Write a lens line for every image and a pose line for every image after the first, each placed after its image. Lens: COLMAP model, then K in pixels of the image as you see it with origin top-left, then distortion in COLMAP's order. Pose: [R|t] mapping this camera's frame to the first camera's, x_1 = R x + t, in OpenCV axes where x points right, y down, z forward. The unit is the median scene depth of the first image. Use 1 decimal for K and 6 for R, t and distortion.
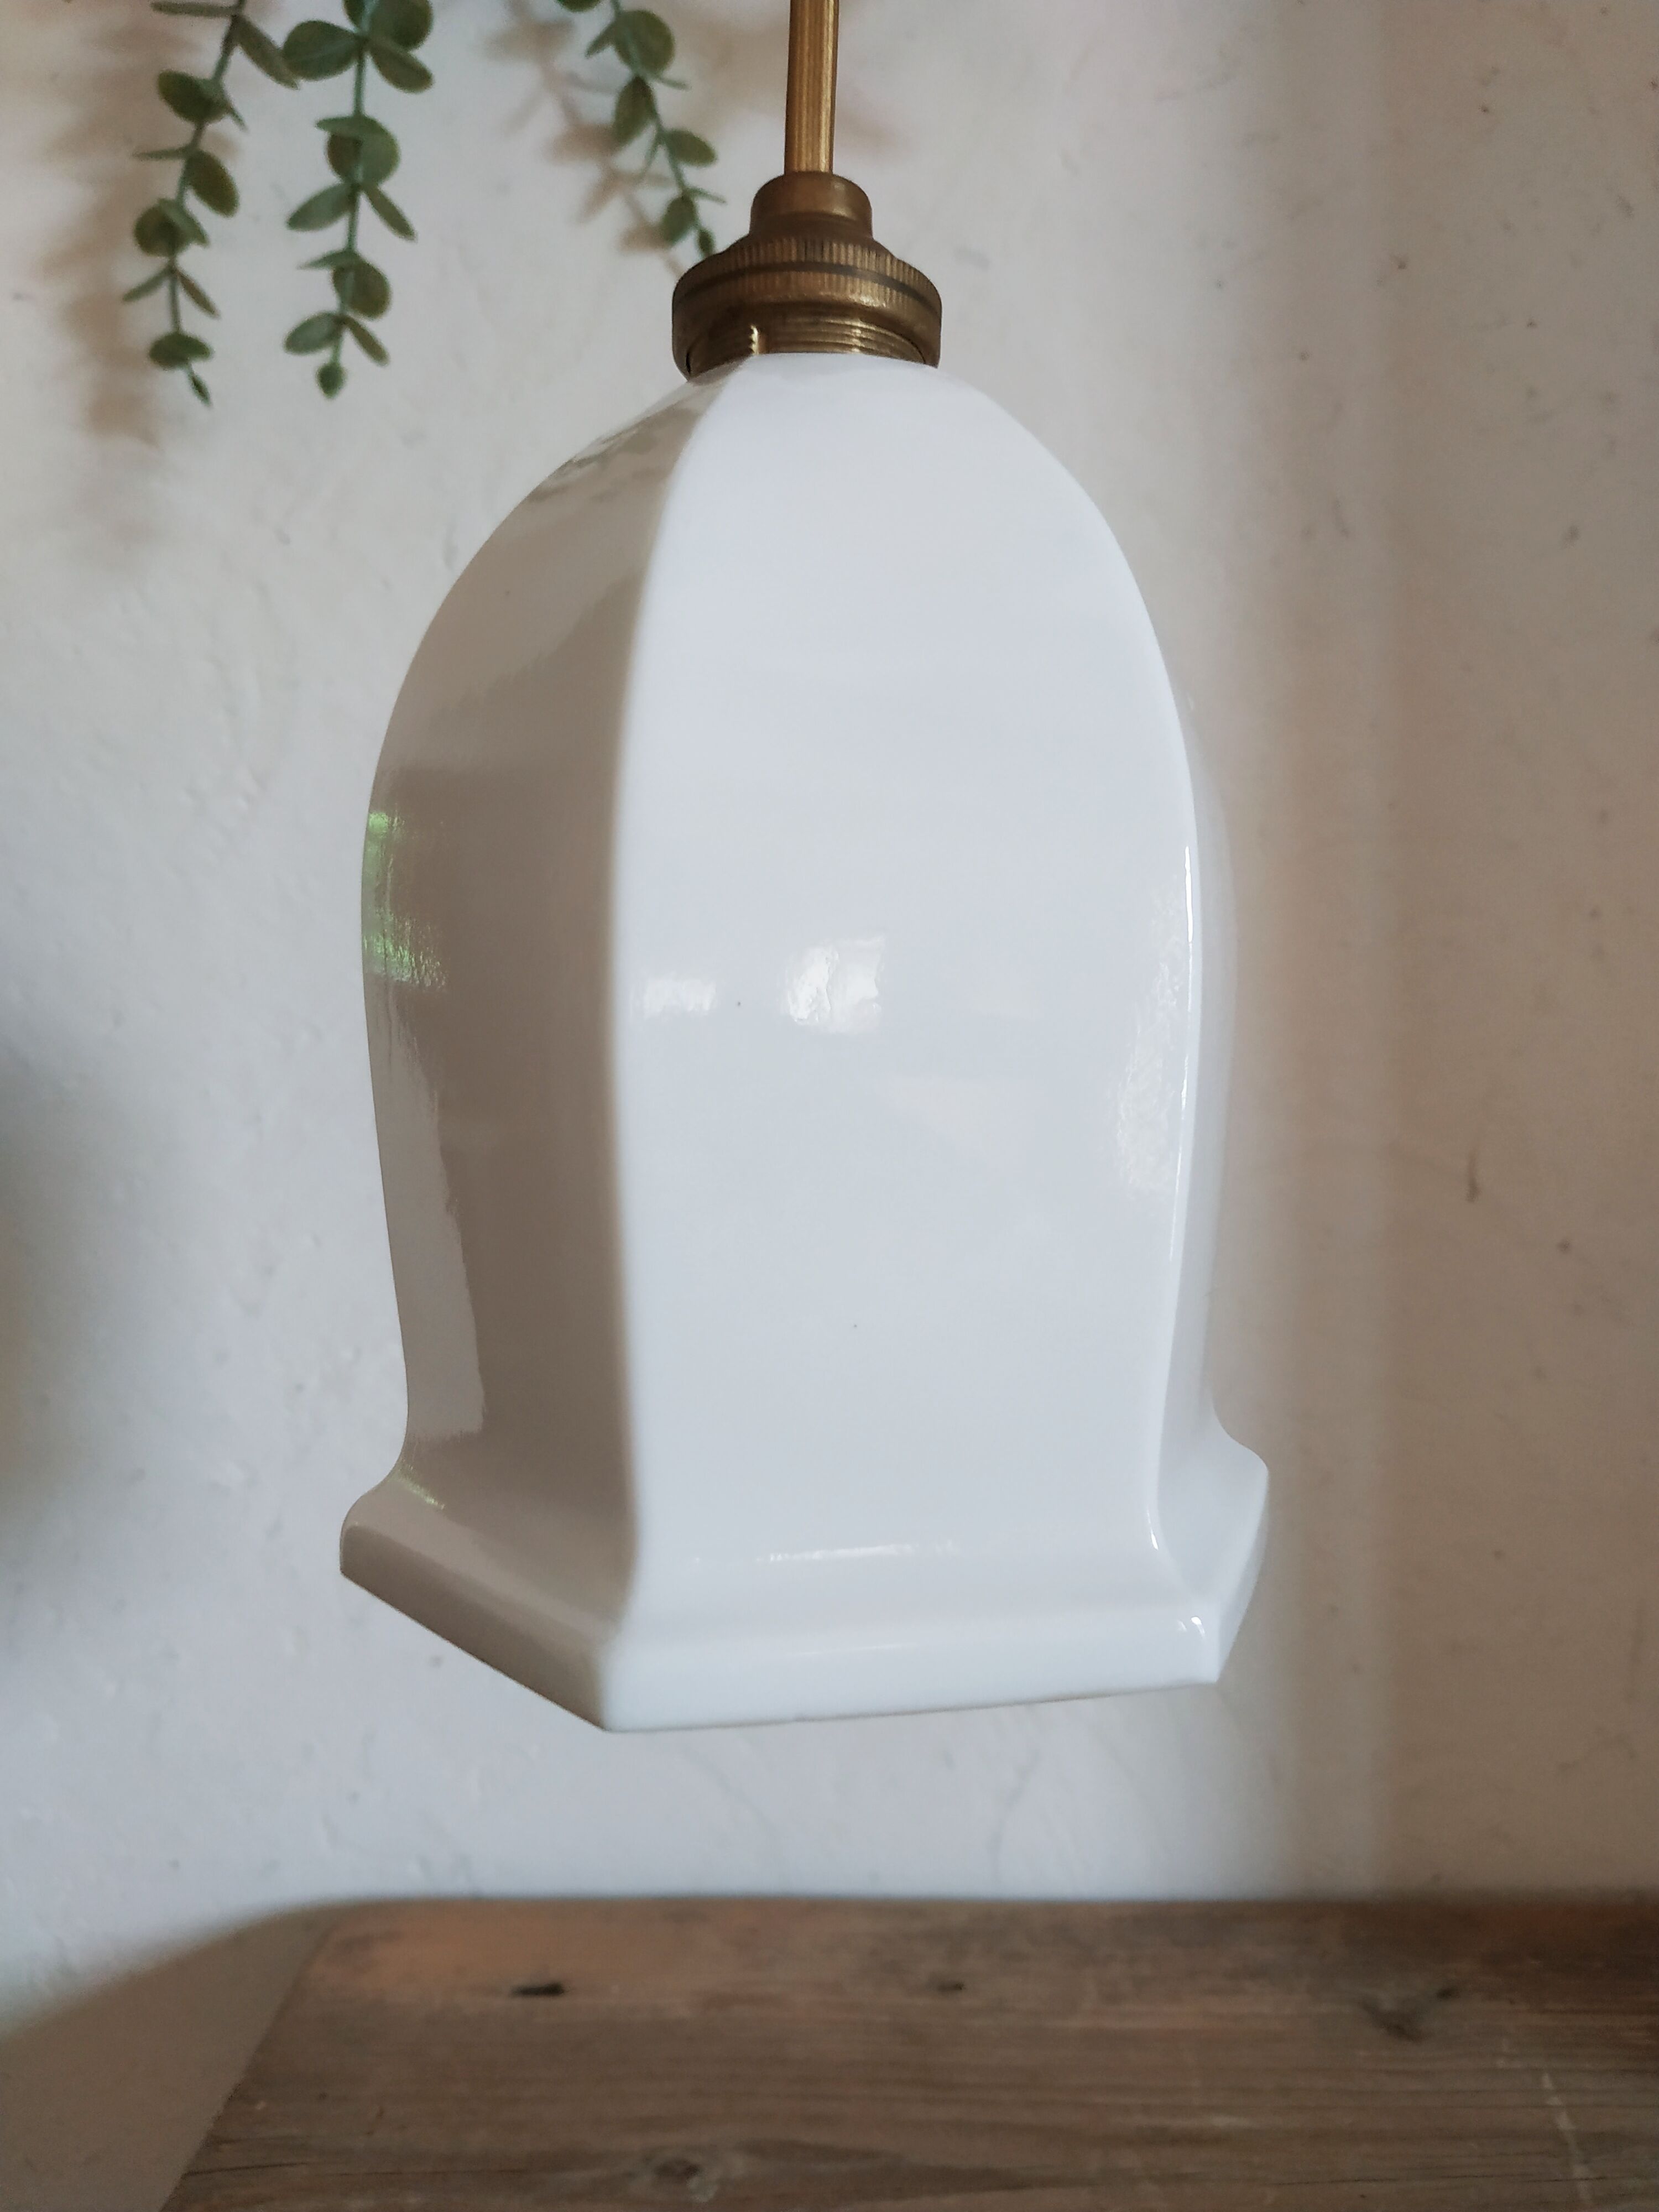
lens RADIAL K [[1567.9, 0, 817.9], [0, 1567.9, 1124.8], [0, 0, 1]] dist [-0.060367, 0.011965]
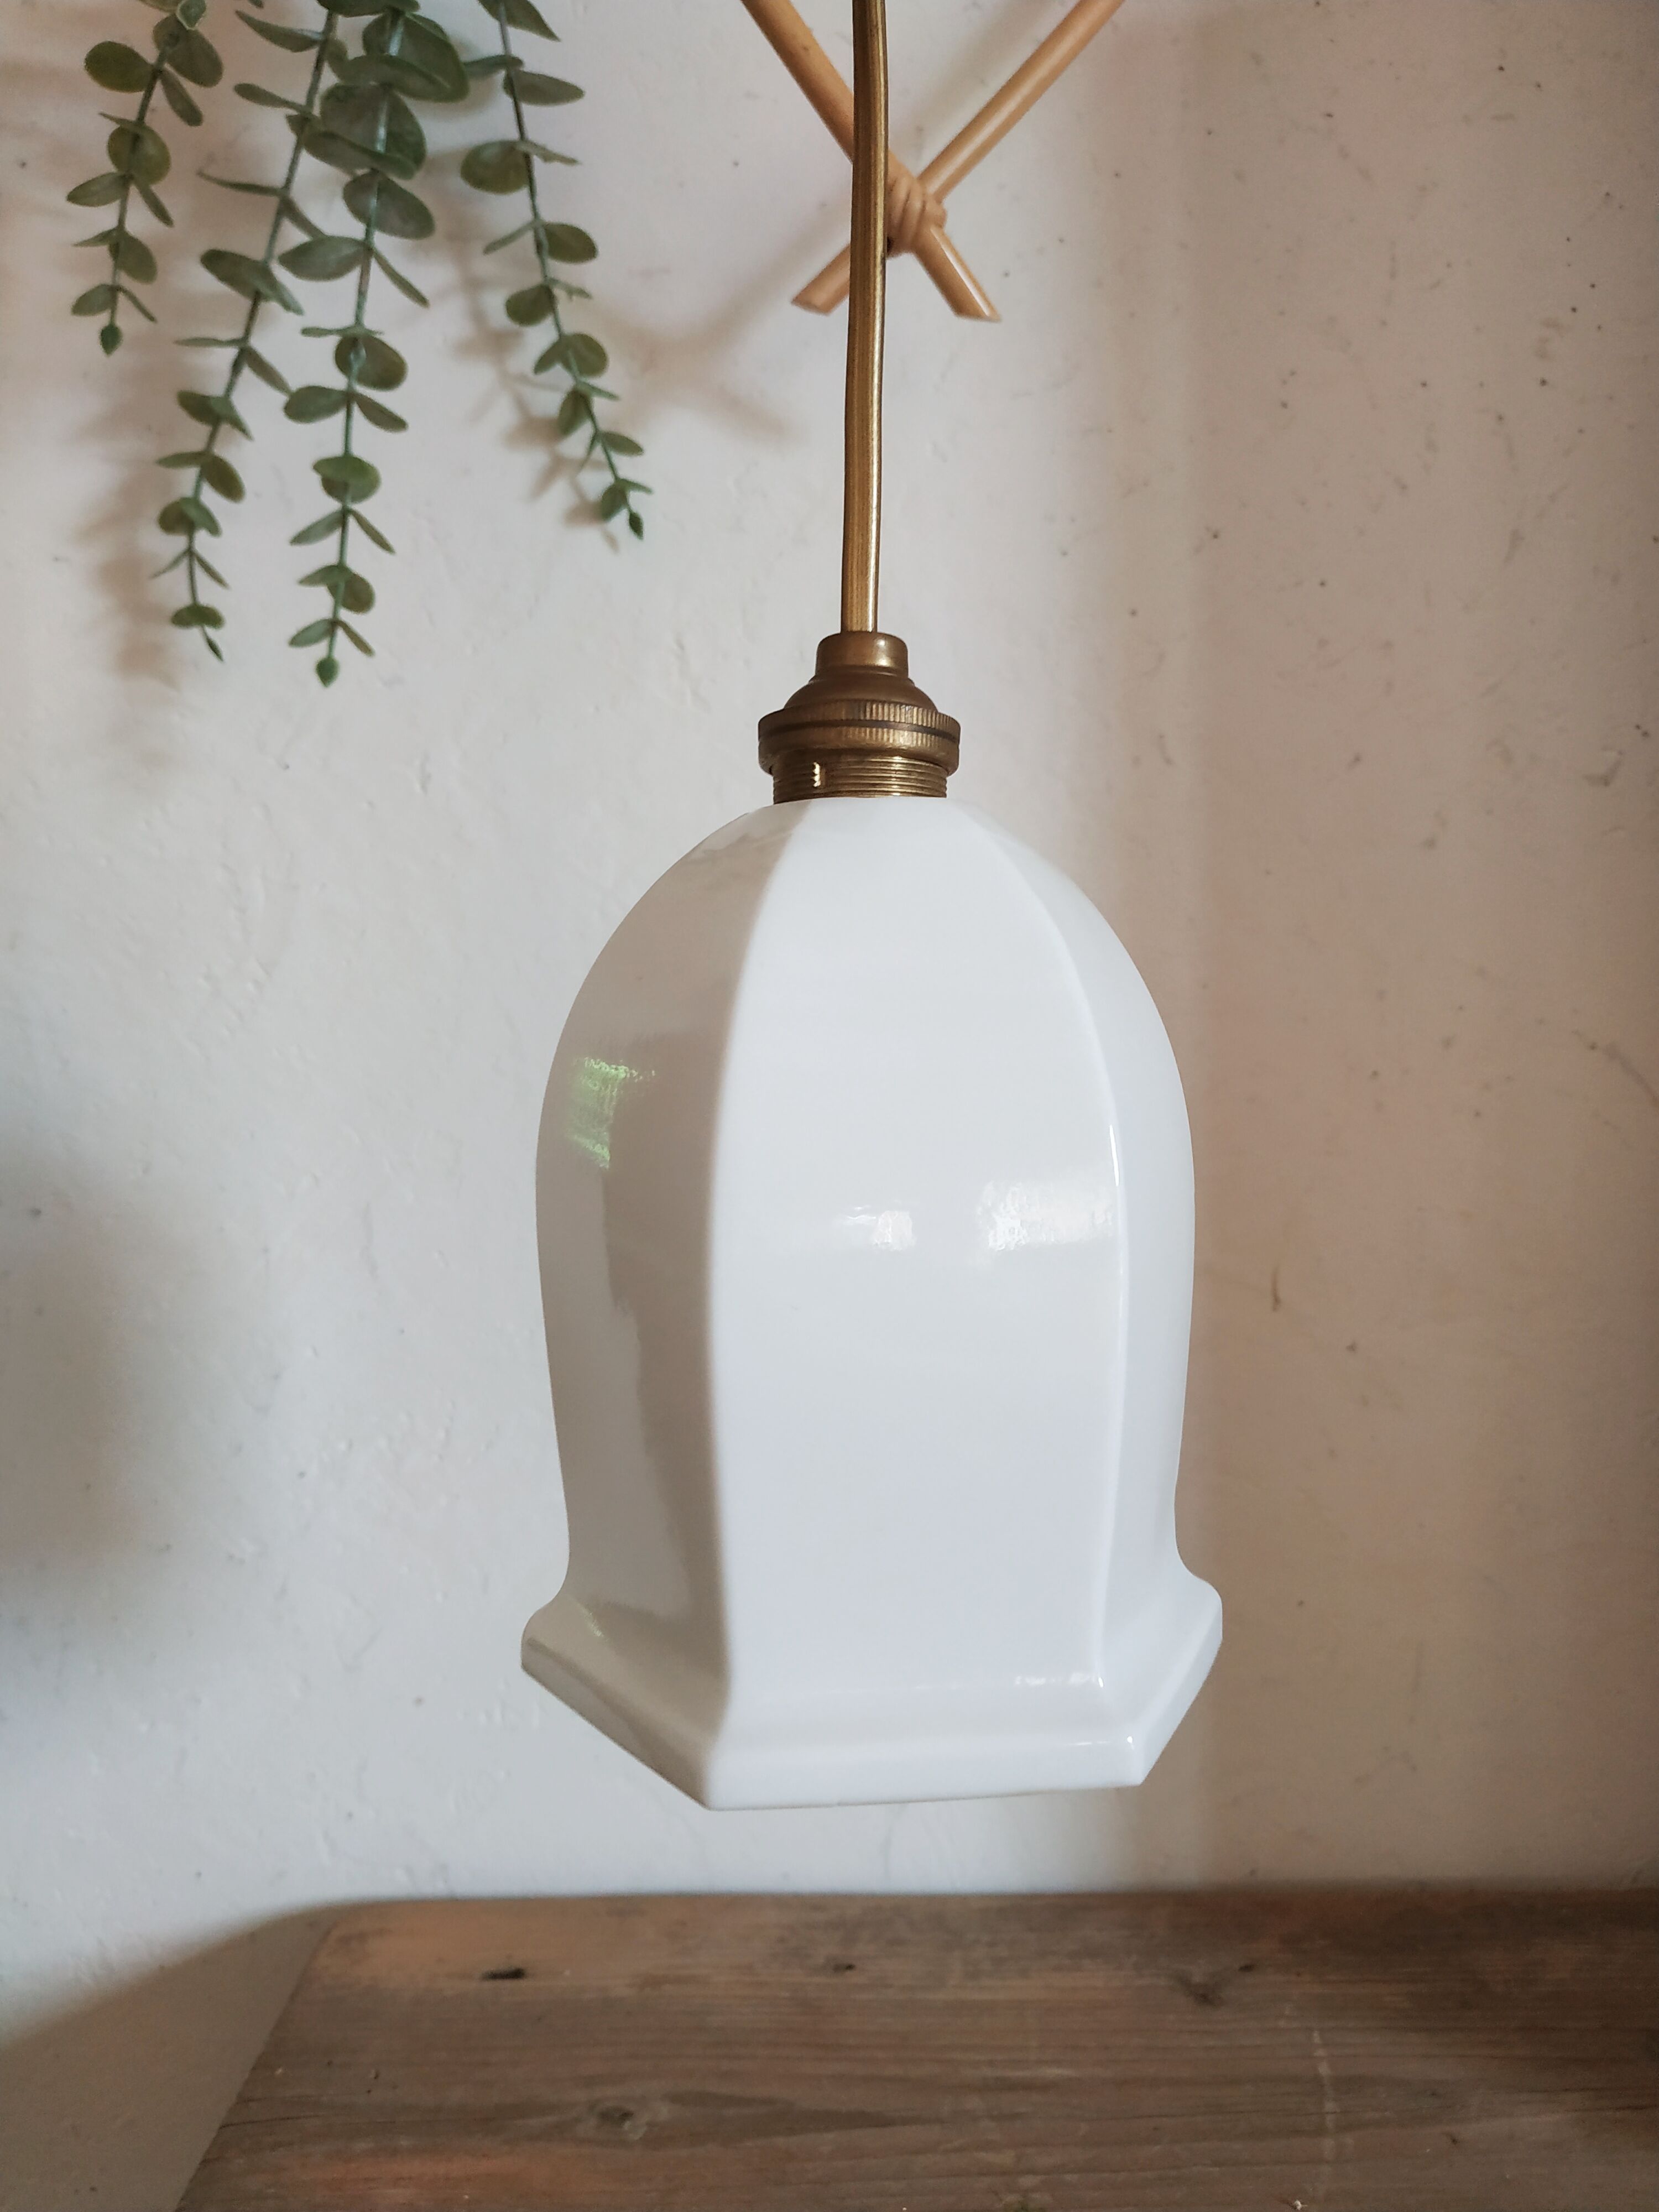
lens RADIAL K [[1567.9, 0, 830.2], [0, 1567.9, 1098.1], [0, 0, 1]] dist [-0.060367, 0.011965]
pose [[0.999724, -0.005447, 0.022852, 0.049065], [0.005618, 0.999957, -0.007441, -0.113782], [-0.022811, 0.007567, 0.999711, -0.213649]]
